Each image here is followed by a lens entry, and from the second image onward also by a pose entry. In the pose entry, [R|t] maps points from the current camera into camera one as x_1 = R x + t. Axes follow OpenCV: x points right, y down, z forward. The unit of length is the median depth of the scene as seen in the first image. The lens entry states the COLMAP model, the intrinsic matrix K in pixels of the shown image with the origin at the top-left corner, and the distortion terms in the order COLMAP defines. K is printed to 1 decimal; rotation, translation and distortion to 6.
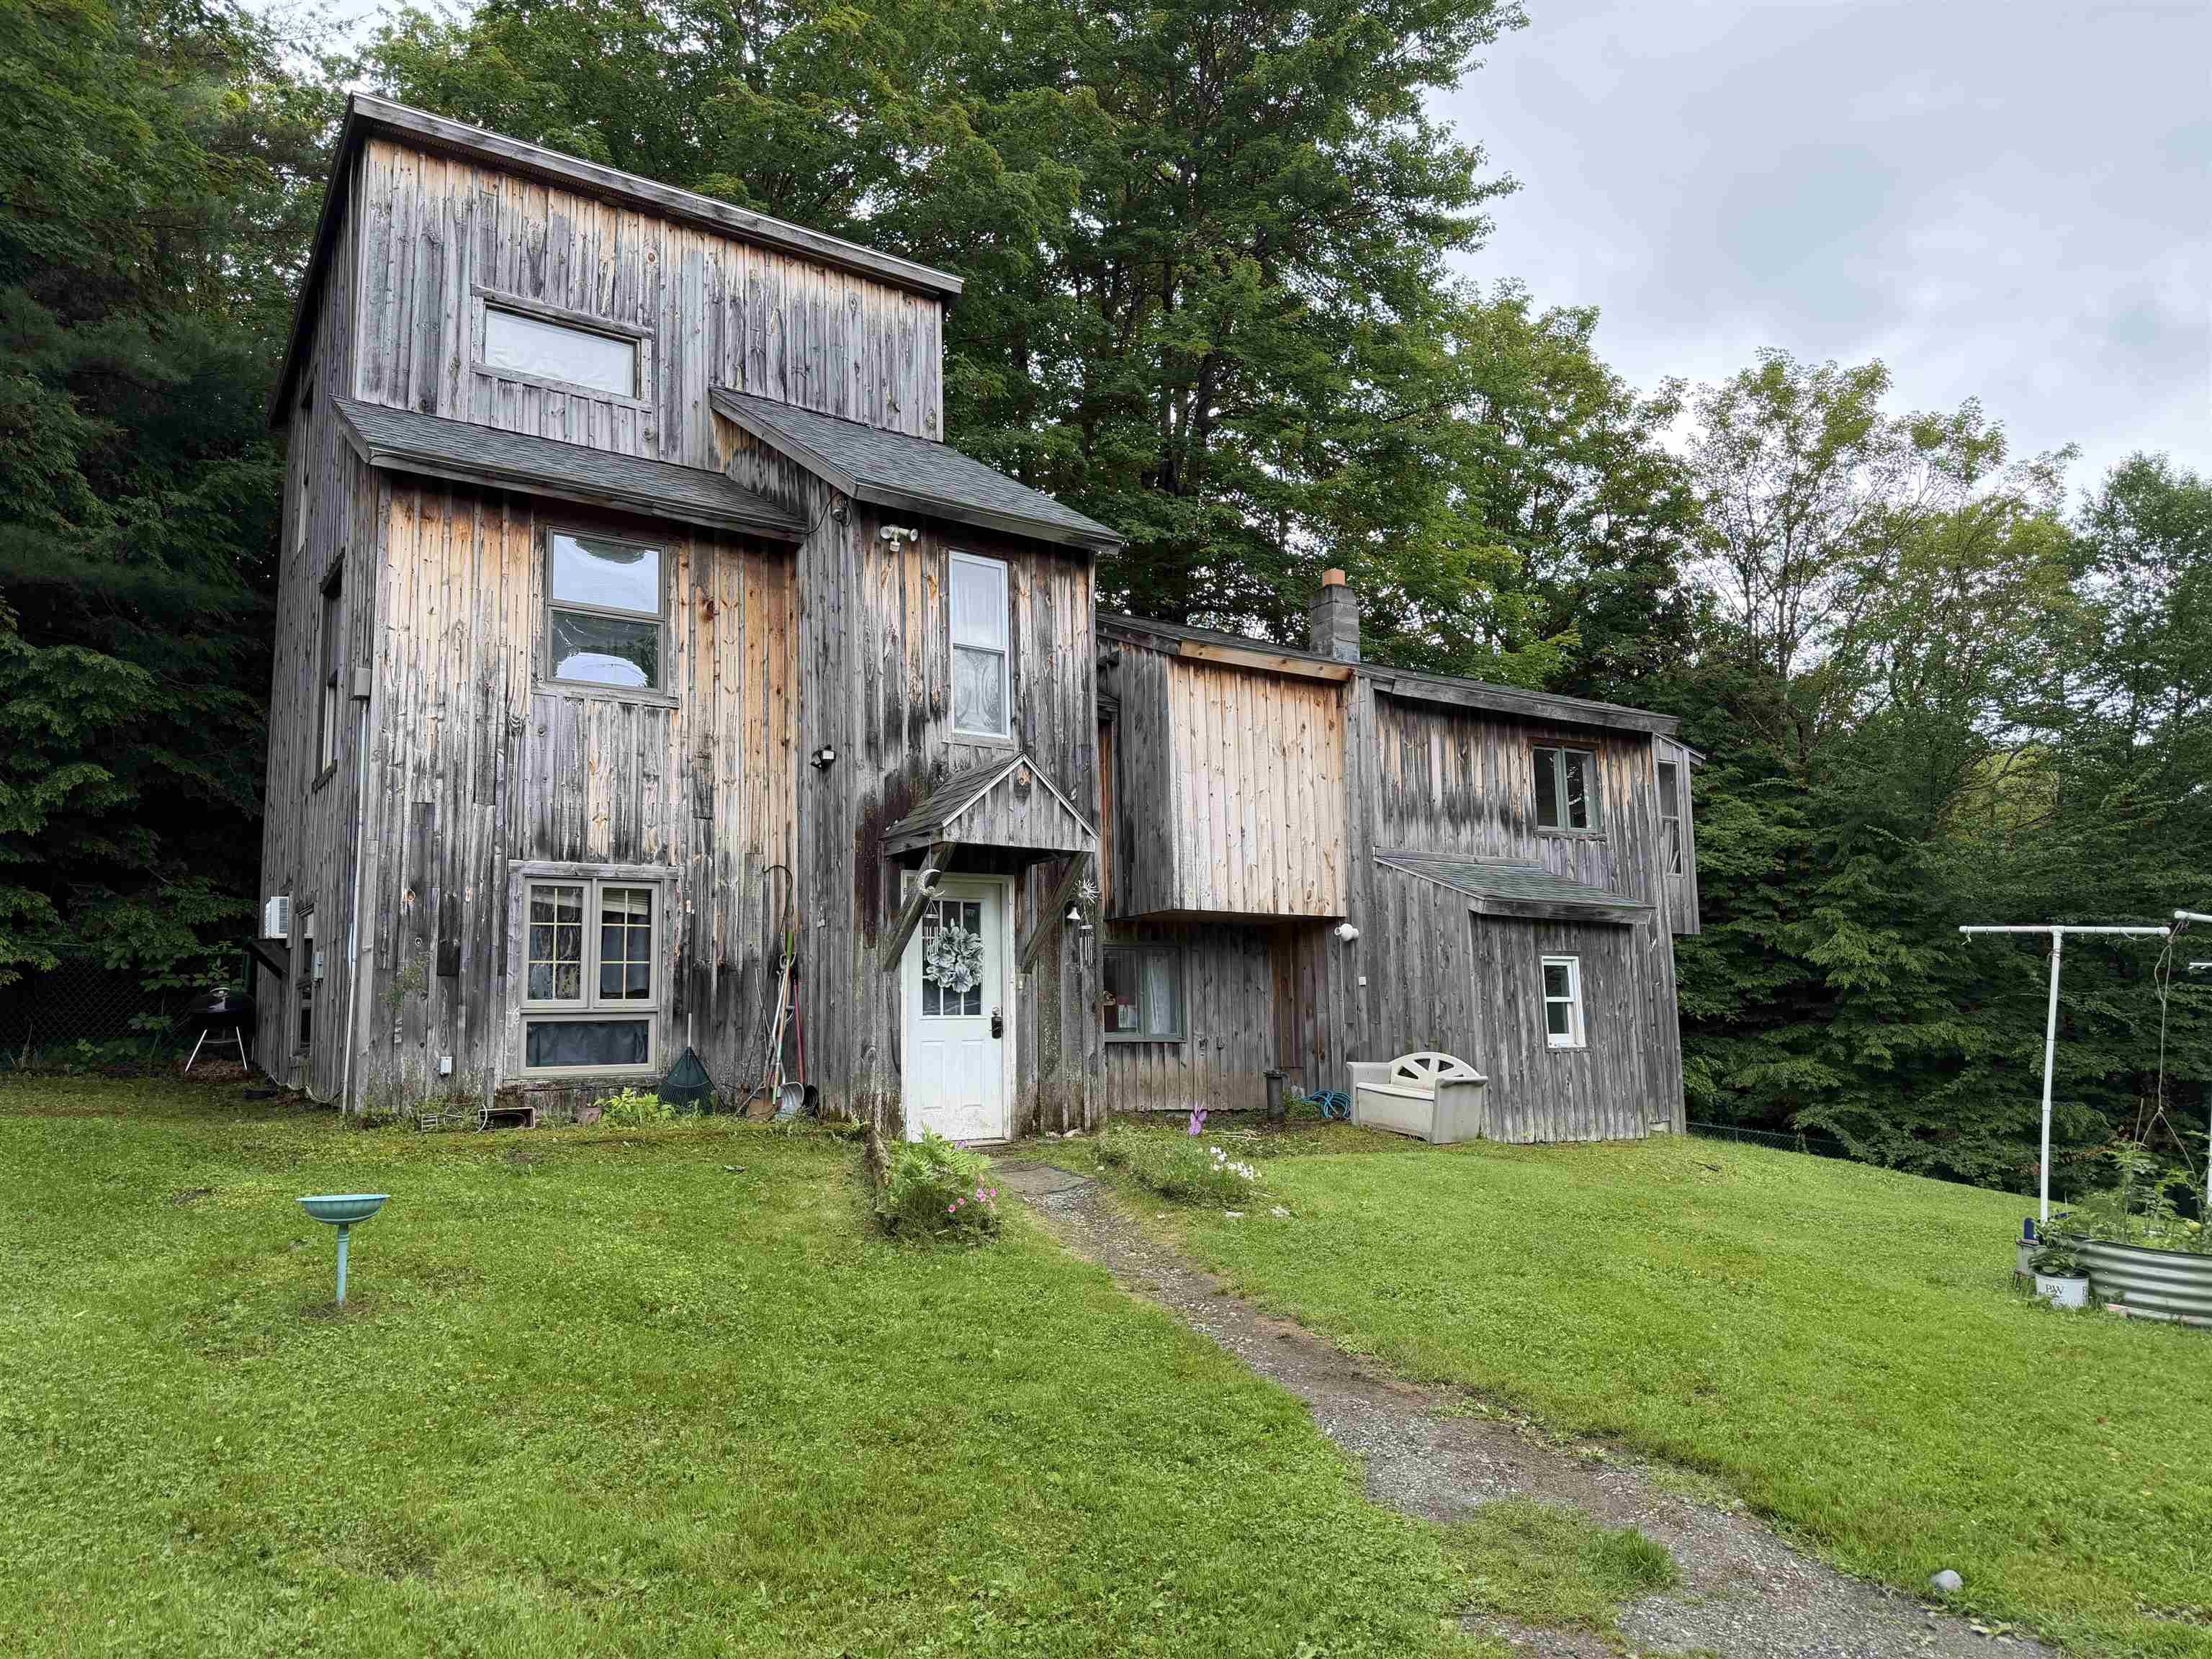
lens RADIAL K [[1566.2, 0, 1125.7], [0, 1566.2, 845.5], [0, 0, 1]] dist [0.026572, -0.012670]
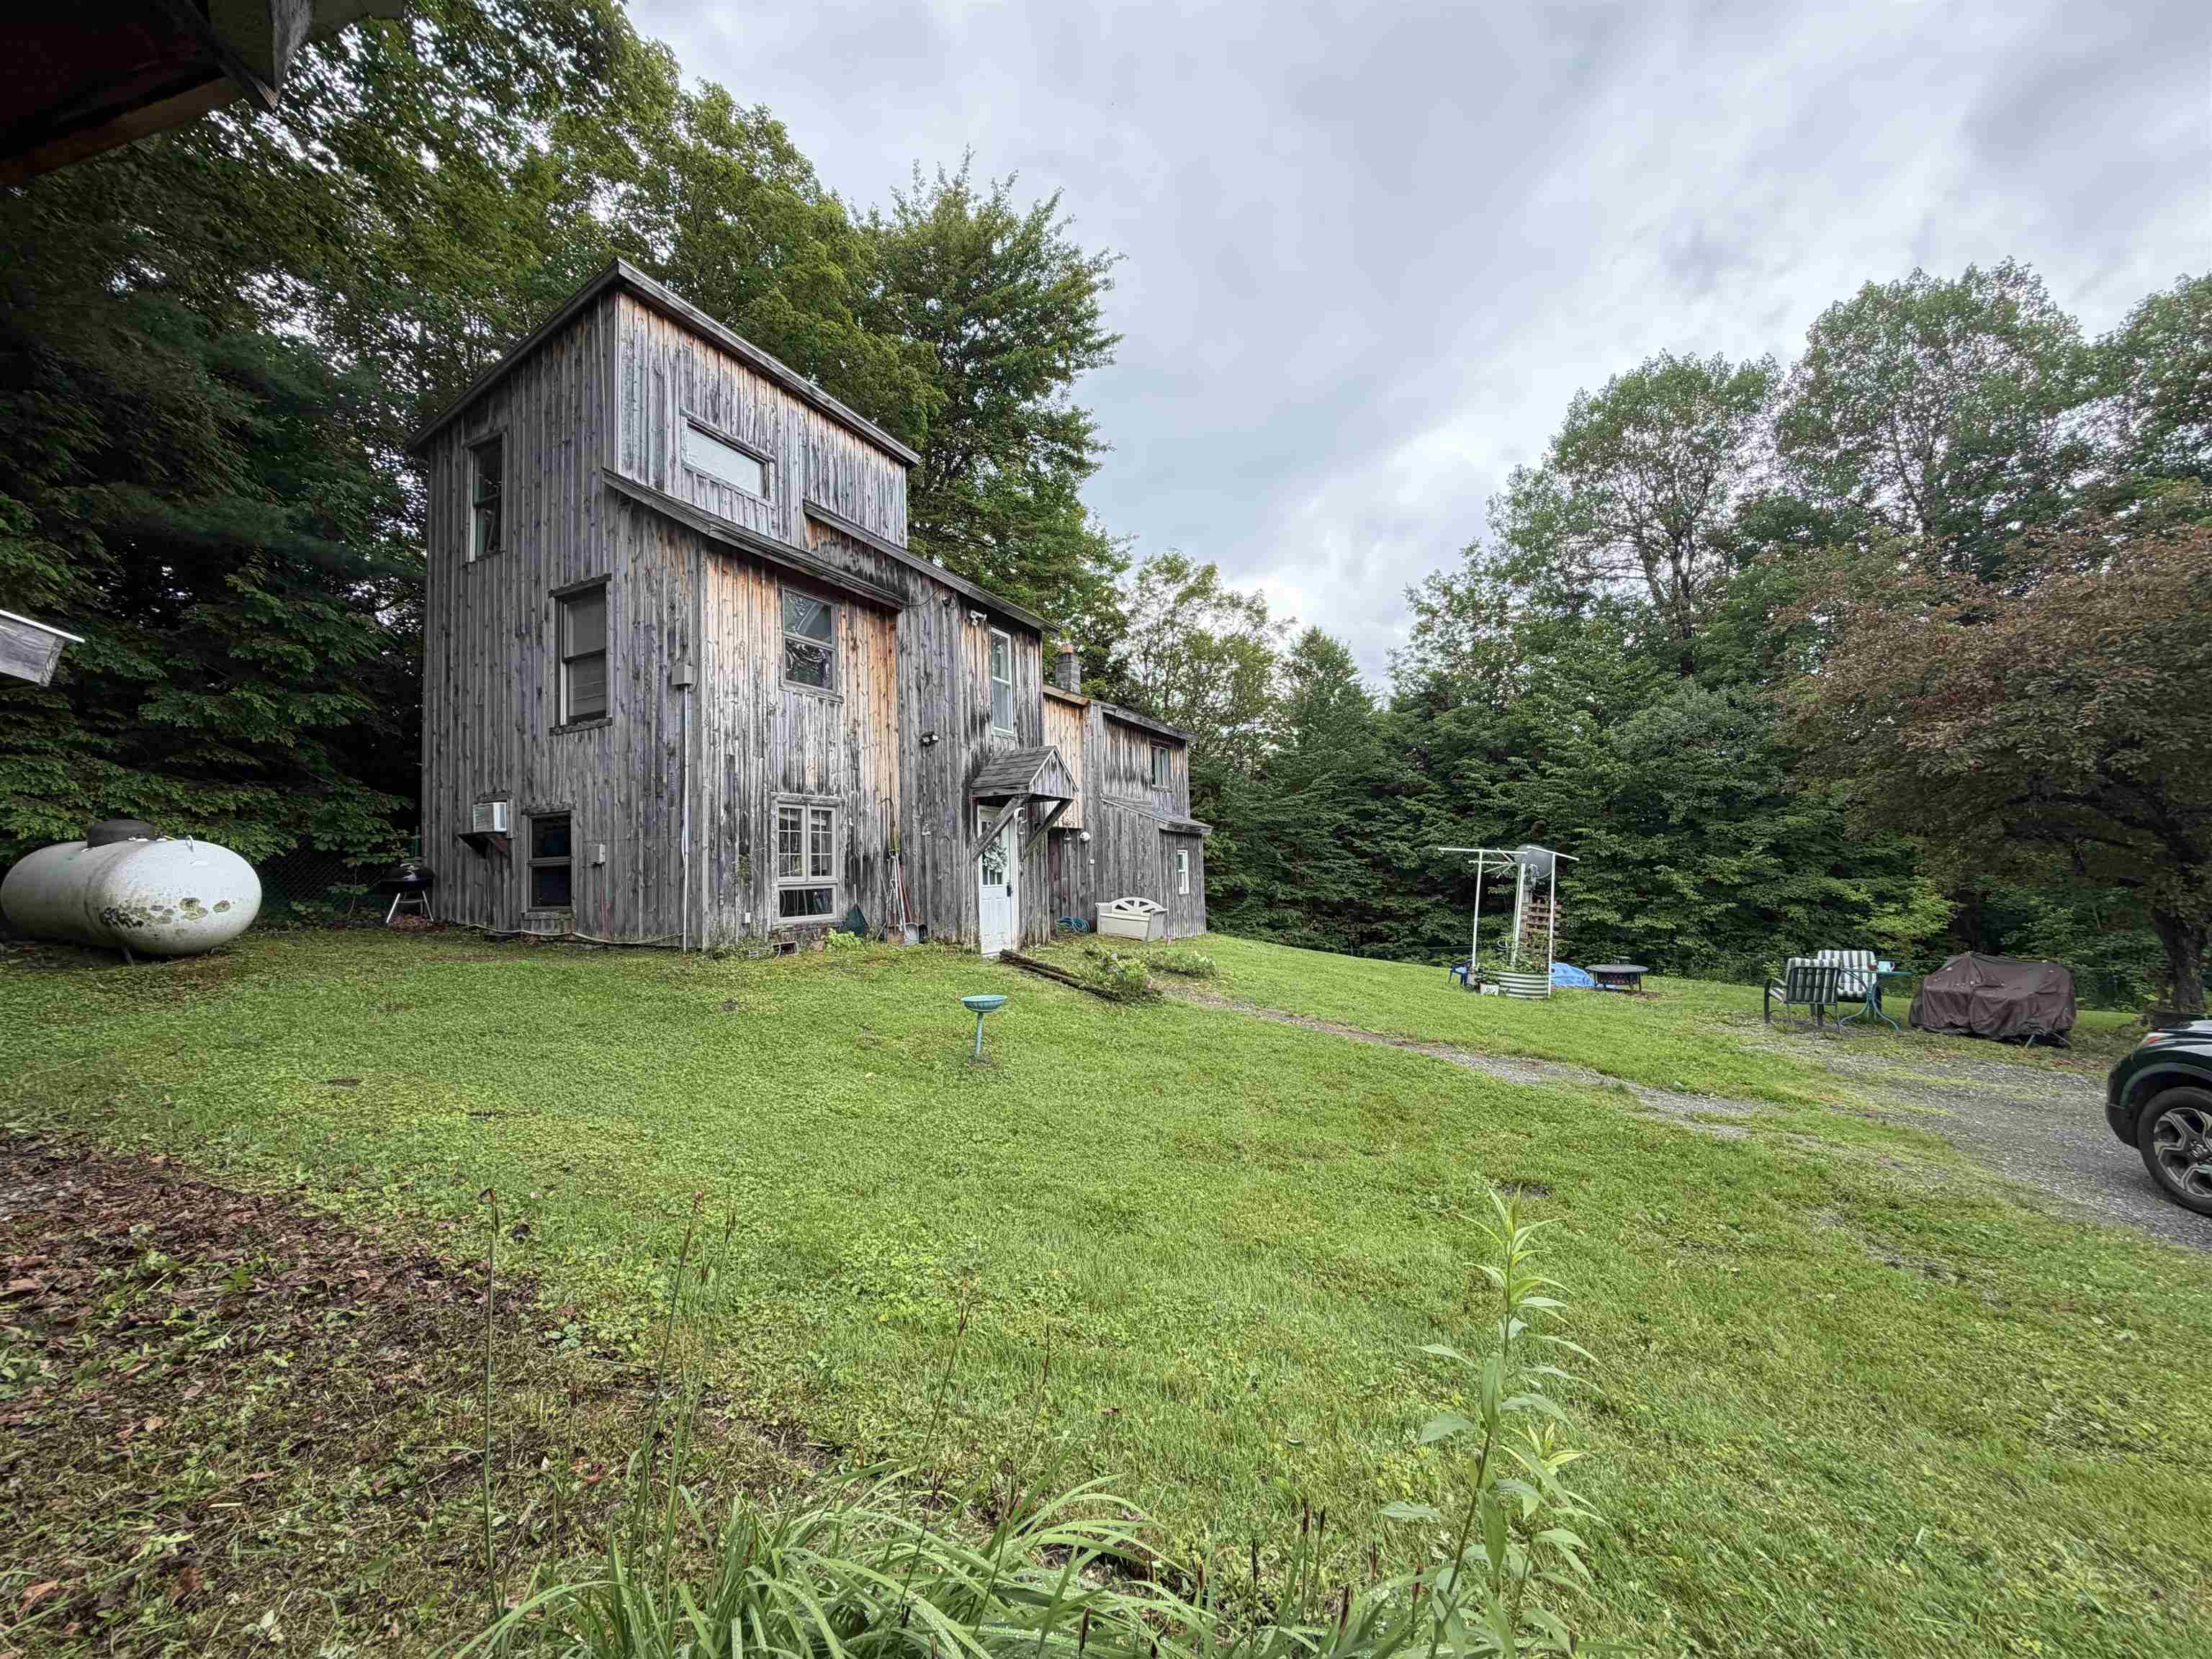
lens RADIAL K [[878.8, 0, 1101.1], [0, 878.8, 830.1], [0, 0, 1]] dist [-0.000273, 0.000300]
pose [[0.881717, 0.021763, 0.471277, -0.451924], [-0.053896, 0.997042, 0.054791, -0.017360], [-0.468691, -0.073710, 0.880282, 0.031788]]
